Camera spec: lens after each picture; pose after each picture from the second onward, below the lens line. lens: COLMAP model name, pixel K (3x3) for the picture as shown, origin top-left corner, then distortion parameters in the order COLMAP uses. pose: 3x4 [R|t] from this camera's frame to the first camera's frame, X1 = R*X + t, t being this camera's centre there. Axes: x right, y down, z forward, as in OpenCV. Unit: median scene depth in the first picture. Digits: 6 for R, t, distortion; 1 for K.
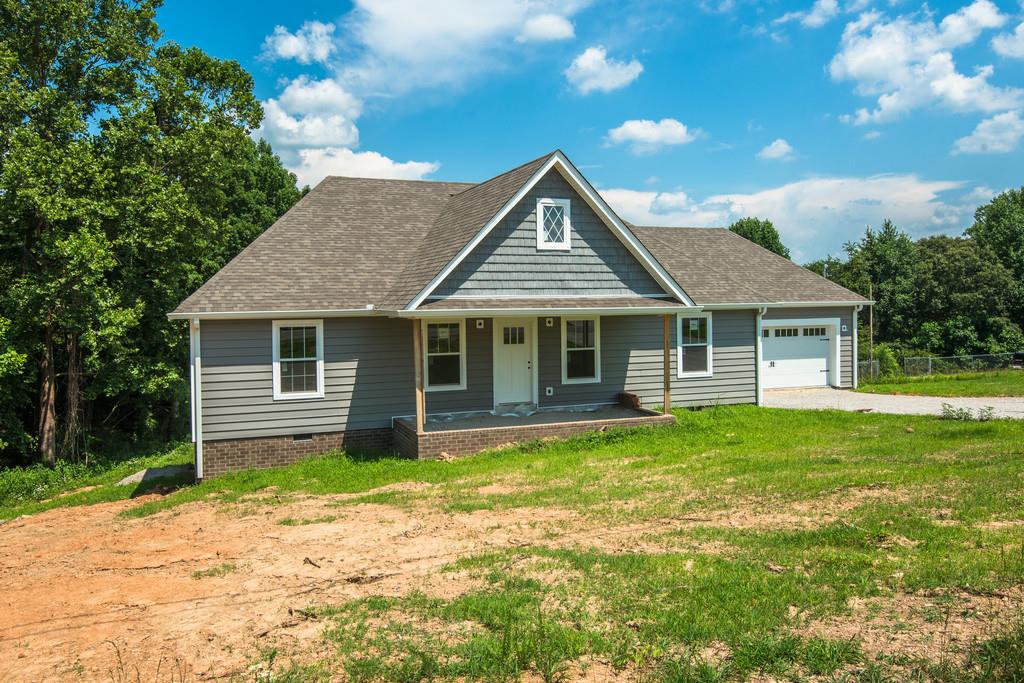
lens RADIAL K [[766.6, 0, 501.4], [0, 766.6, 305.9], [0, 0, 1]] dist [-0.008189, -0.001455]
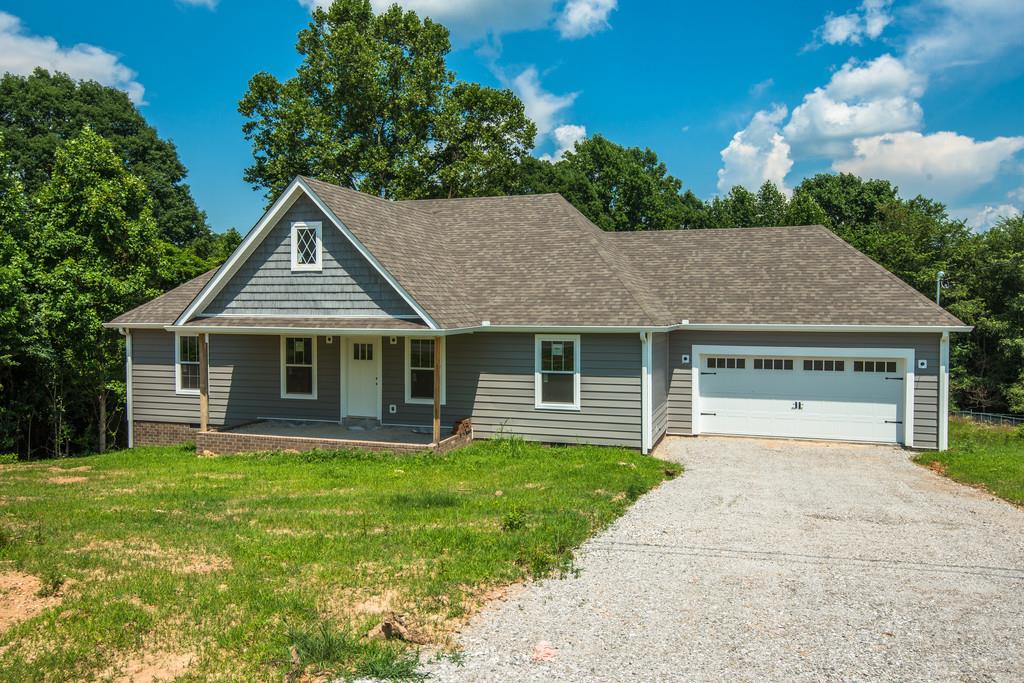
lens RADIAL K [[795.4, 0, 508.5], [0, 795.4, 333.7], [0, 0, 1]] dist [-0.019044, 0.009861]
pose [[0.793106, 0.032410, -0.608221, 0.903892], [-0.014304, 0.999299, 0.034597, -0.028290], [0.608916, -0.018739, 0.793013, 0.296492]]
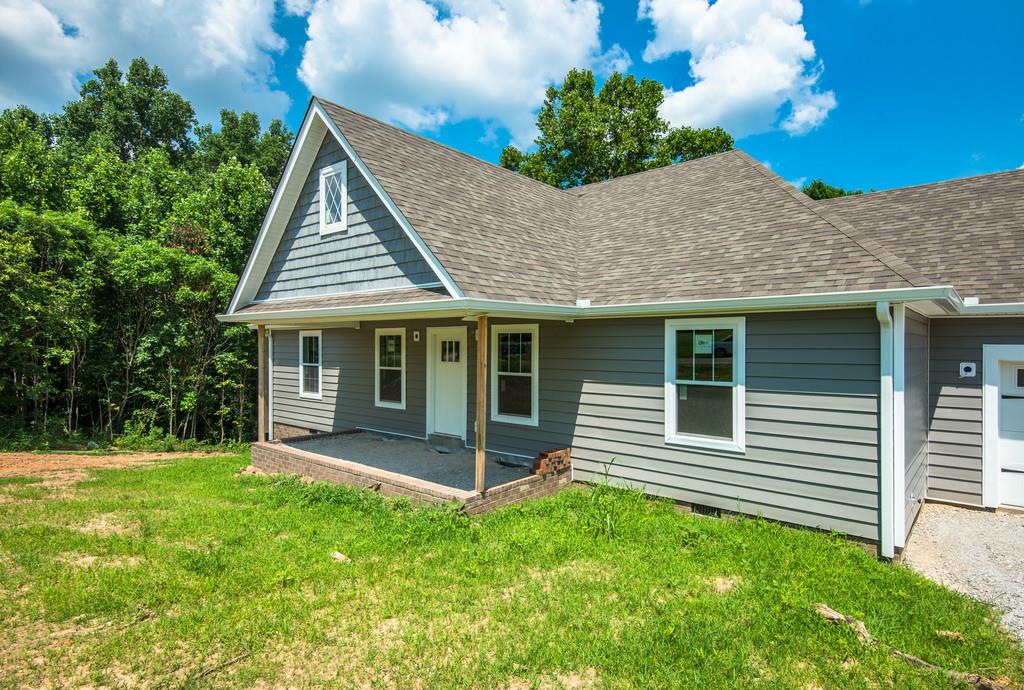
lens RADIAL K [[542.0, 0, 508.6], [0, 542.0, 353.7], [0, 0, 1]] dist [0.023019, -0.003388]
pose [[0.489118, 0.026446, -0.871817, 0.598830], [-0.014798, 0.999648, 0.022022, 0.030233], [0.872092, 0.002130, 0.489337, 0.849700]]
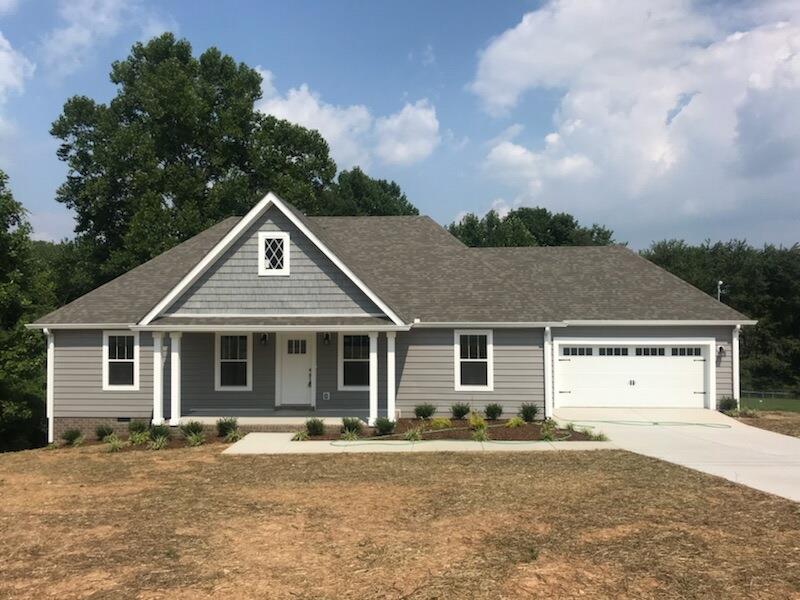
lens RADIAL K [[659.0, 0, 403.9], [0, 659.0, 295.1], [0, 0, 1]] dist [0.009471, -0.032851]
pose [[0.922172, -0.000772, -0.386778, 0.616612], [-0.010654, 0.999568, -0.027397, -0.016715], [0.386632, 0.029386, 0.921766, 0.137779]]
